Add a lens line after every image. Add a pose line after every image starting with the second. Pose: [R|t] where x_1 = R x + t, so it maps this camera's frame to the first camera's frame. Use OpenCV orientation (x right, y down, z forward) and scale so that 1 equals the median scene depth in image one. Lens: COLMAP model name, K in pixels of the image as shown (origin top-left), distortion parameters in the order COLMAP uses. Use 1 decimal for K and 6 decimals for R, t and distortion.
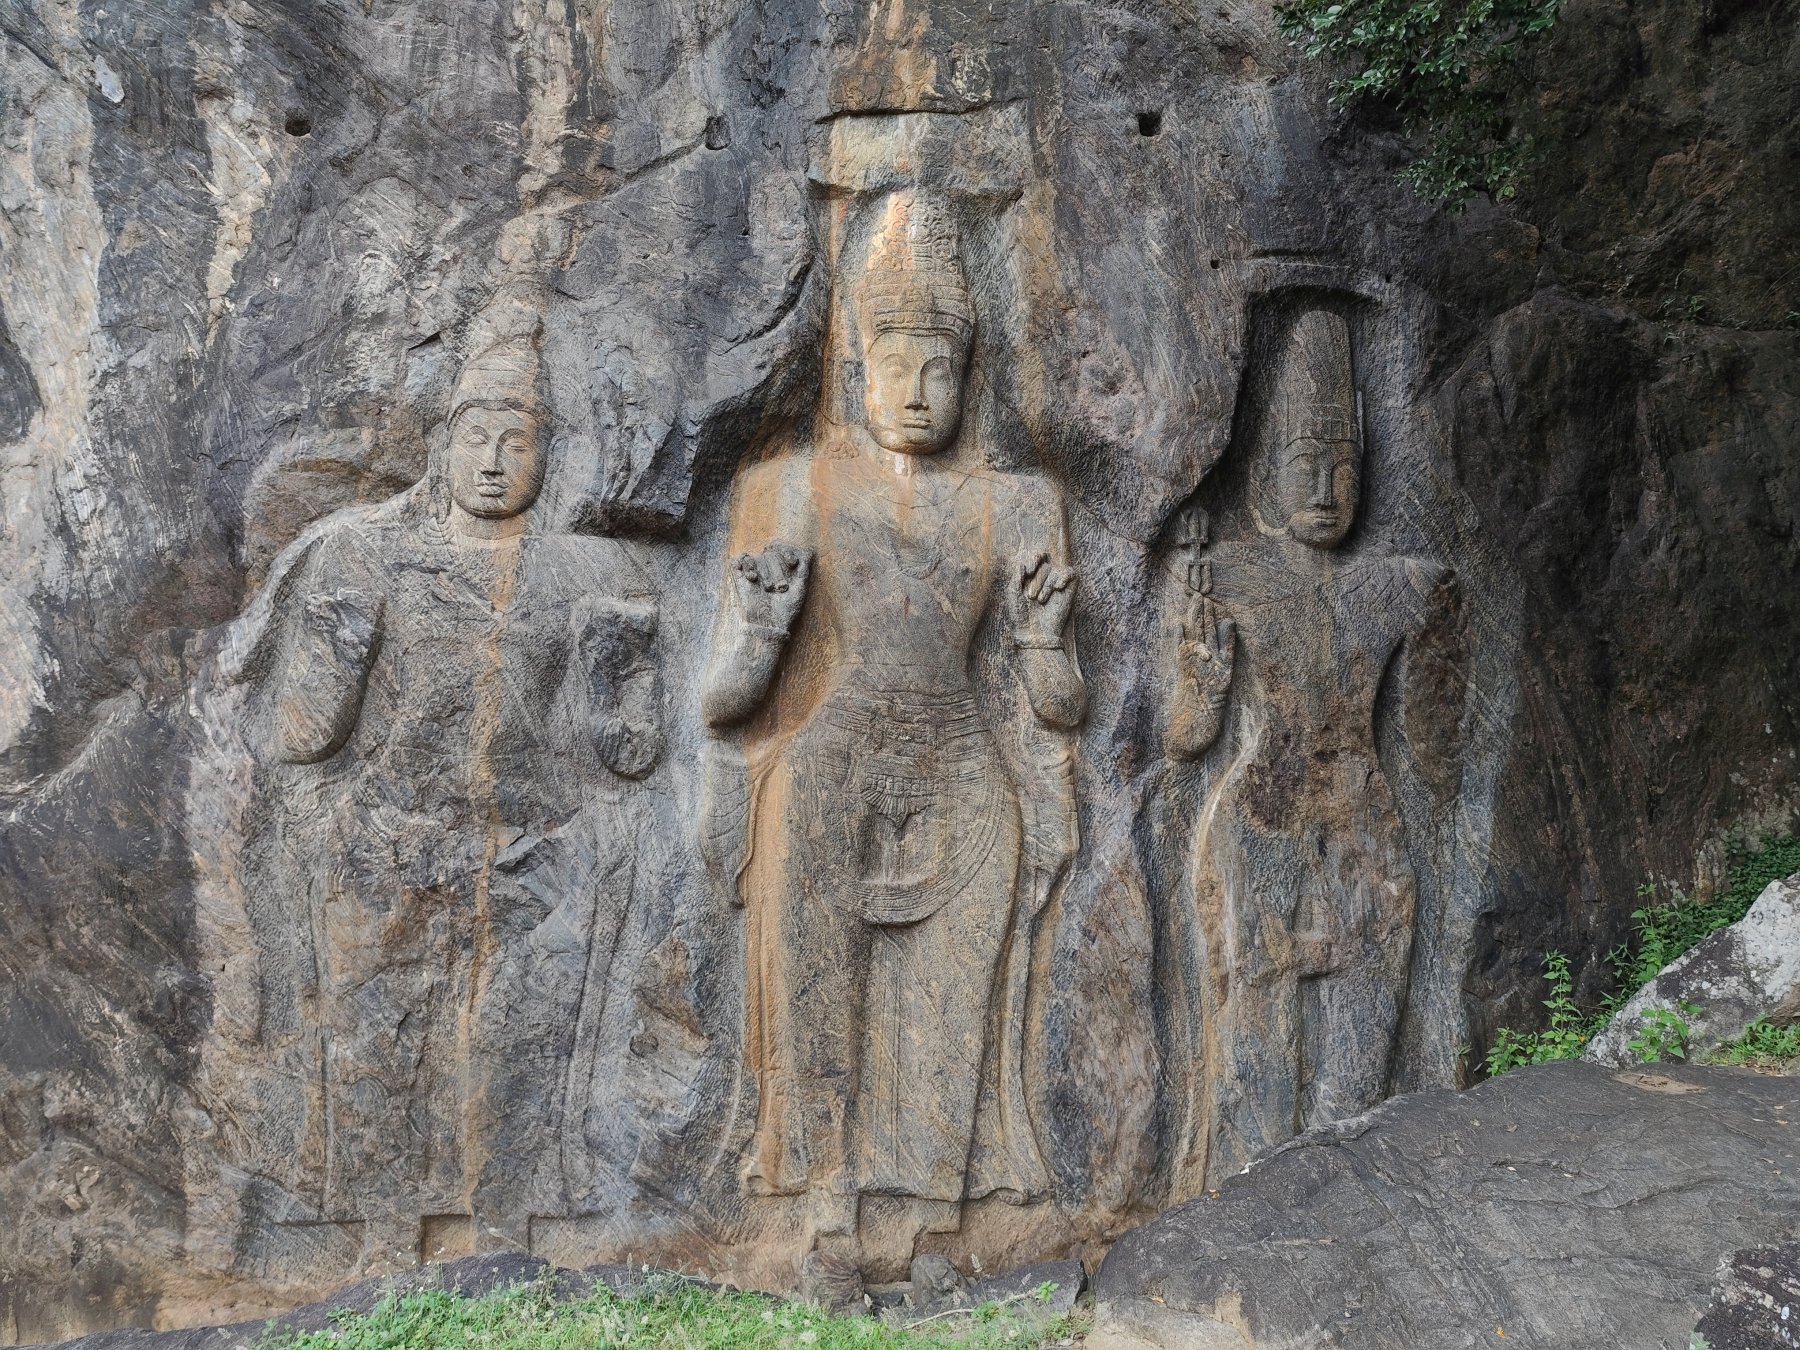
lens RADIAL K [[1240.7, 0, 900.0], [0, 1240.7, 675.0], [0, 0, 1]] dist [0.036202, -0.042650]
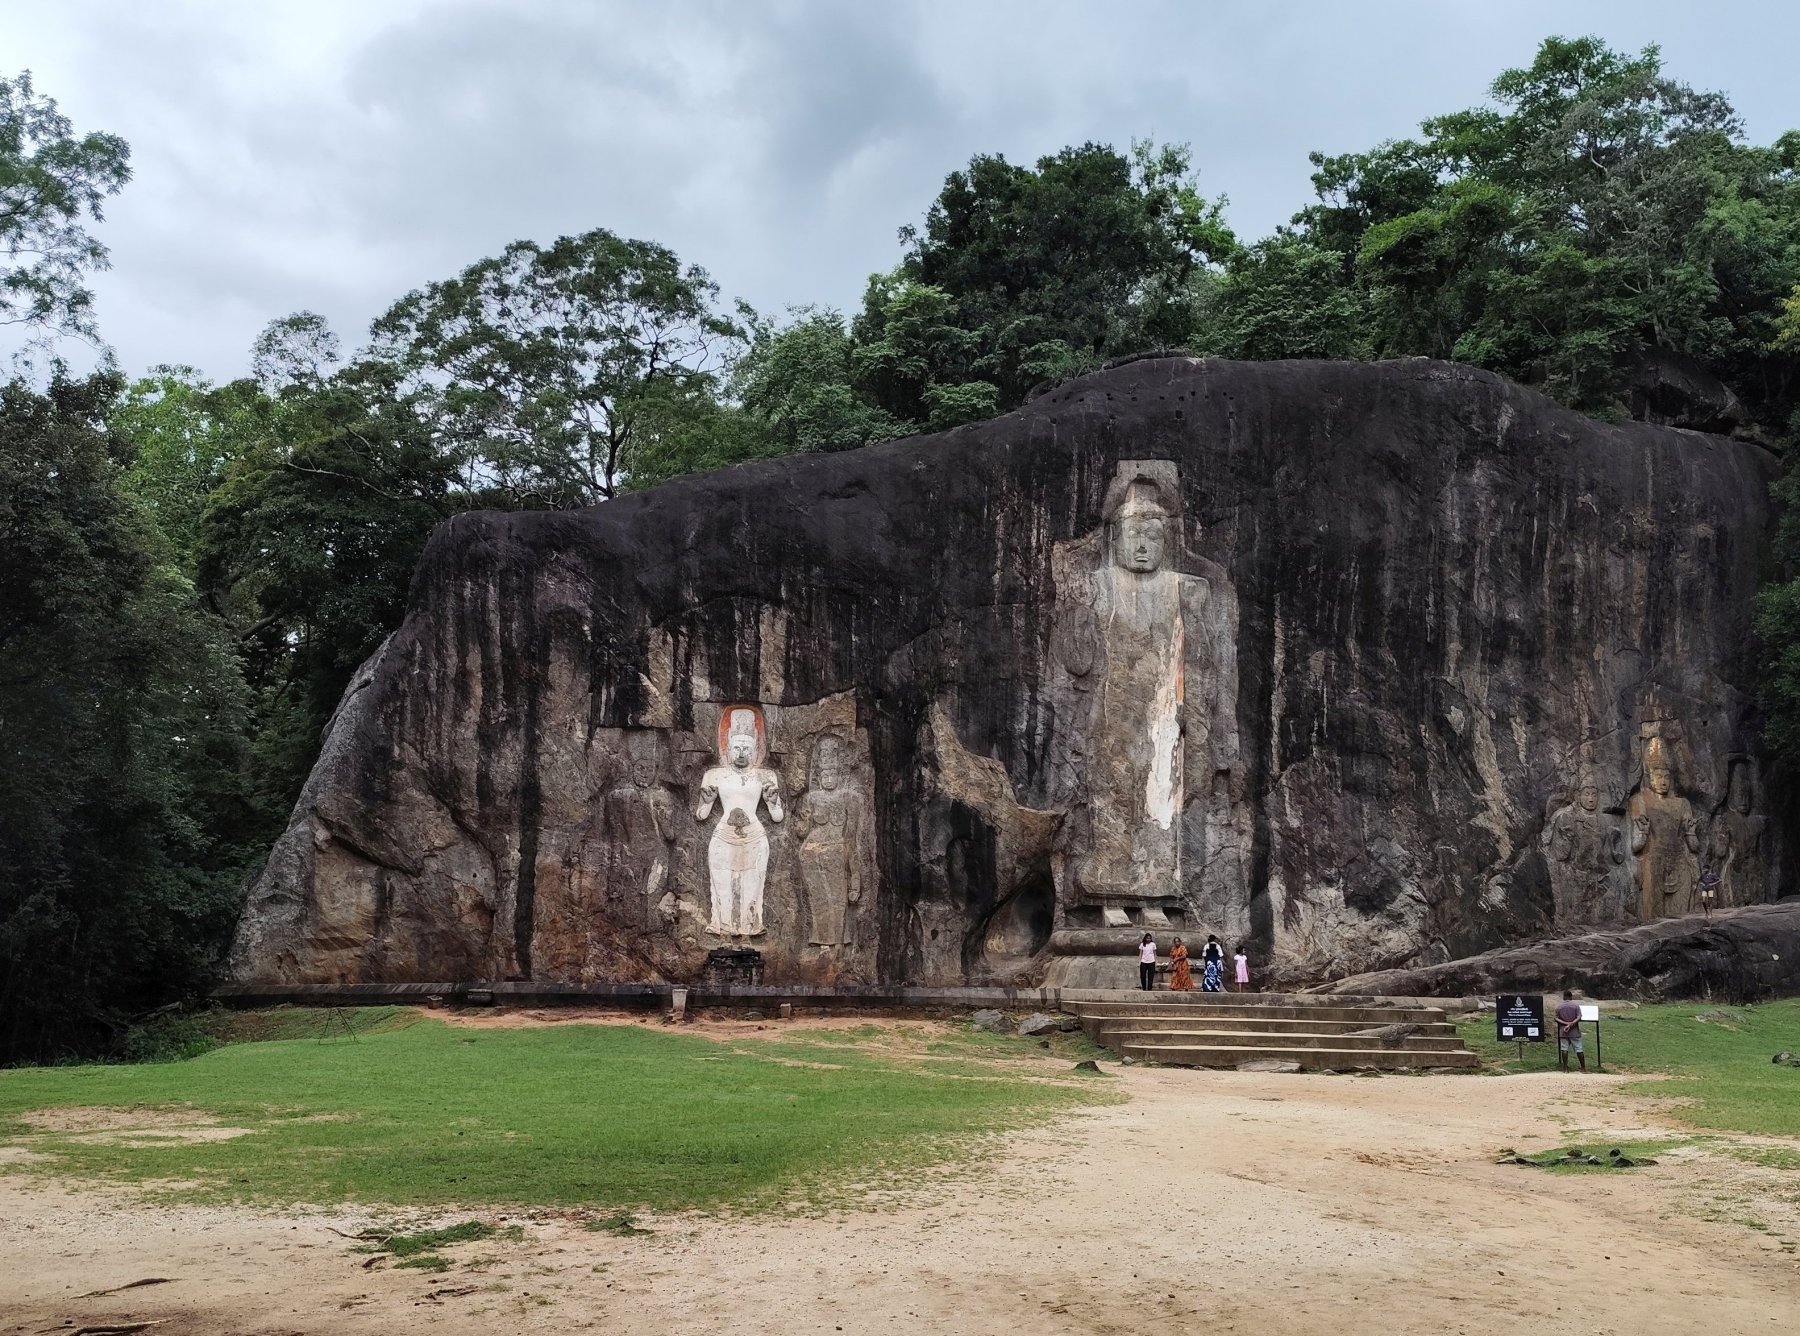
lens RADIAL K [[1563.0, 0, 976.5], [0, 1563.0, 796.5], [0, 0, 1]] dist [0.106367, -0.255980]
pose [[0.987993, -0.010855, 0.154117, -3.493916], [0.017777, 0.998891, -0.043608, 0.043240], [-0.153472, 0.045824, 0.987090, -4.520409]]
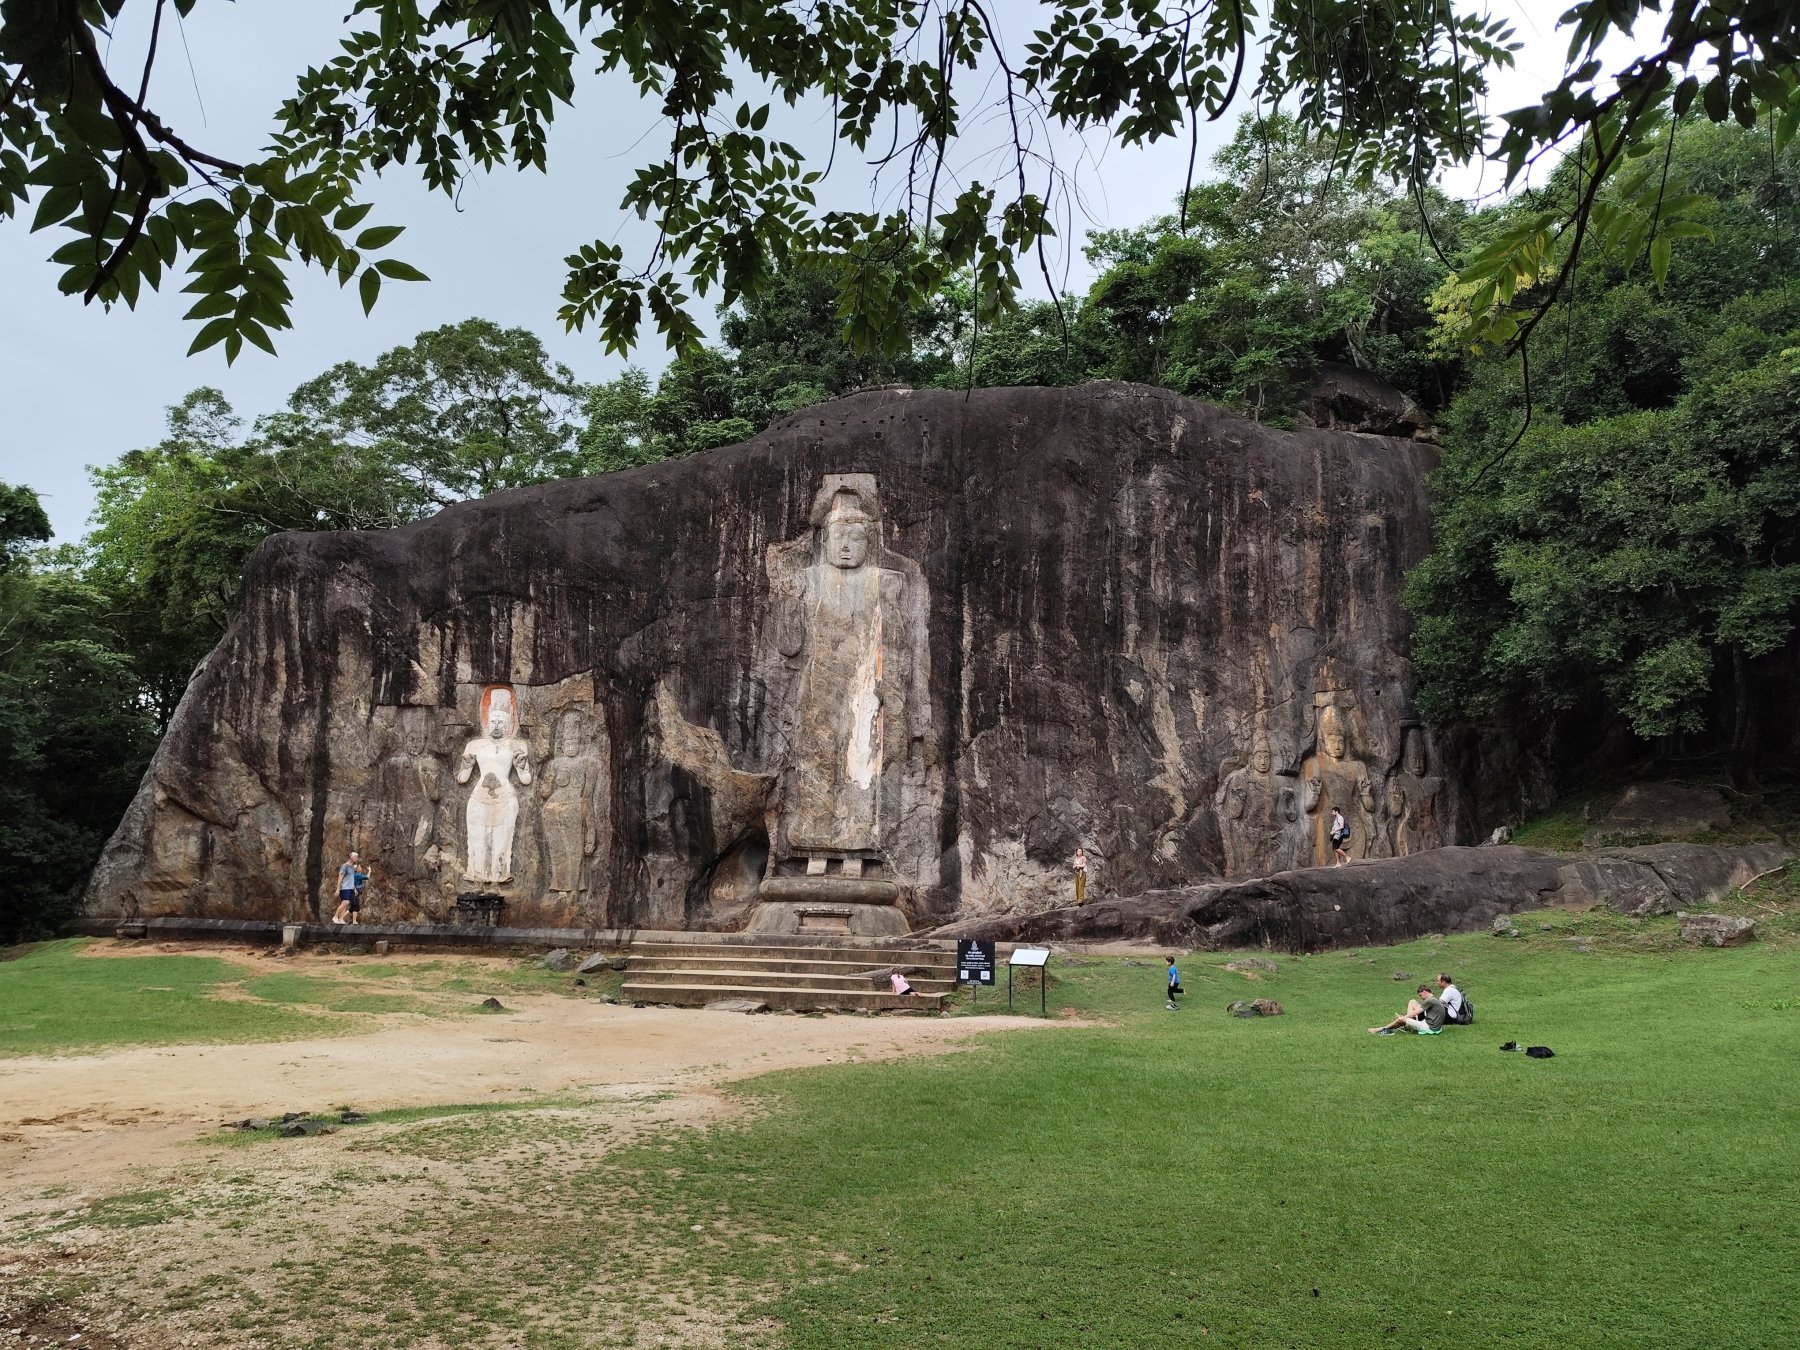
lens RADIAL K [[1214.1, 0, 904.3], [0, 1214.1, 661.6], [0, 0, 1]] dist [0.080282, -0.151628]
pose [[0.999841, -0.013714, 0.011366, -1.840187], [0.015204, 0.989529, -0.143528, 0.125552], [-0.009279, 0.143678, 0.989581, -4.065652]]
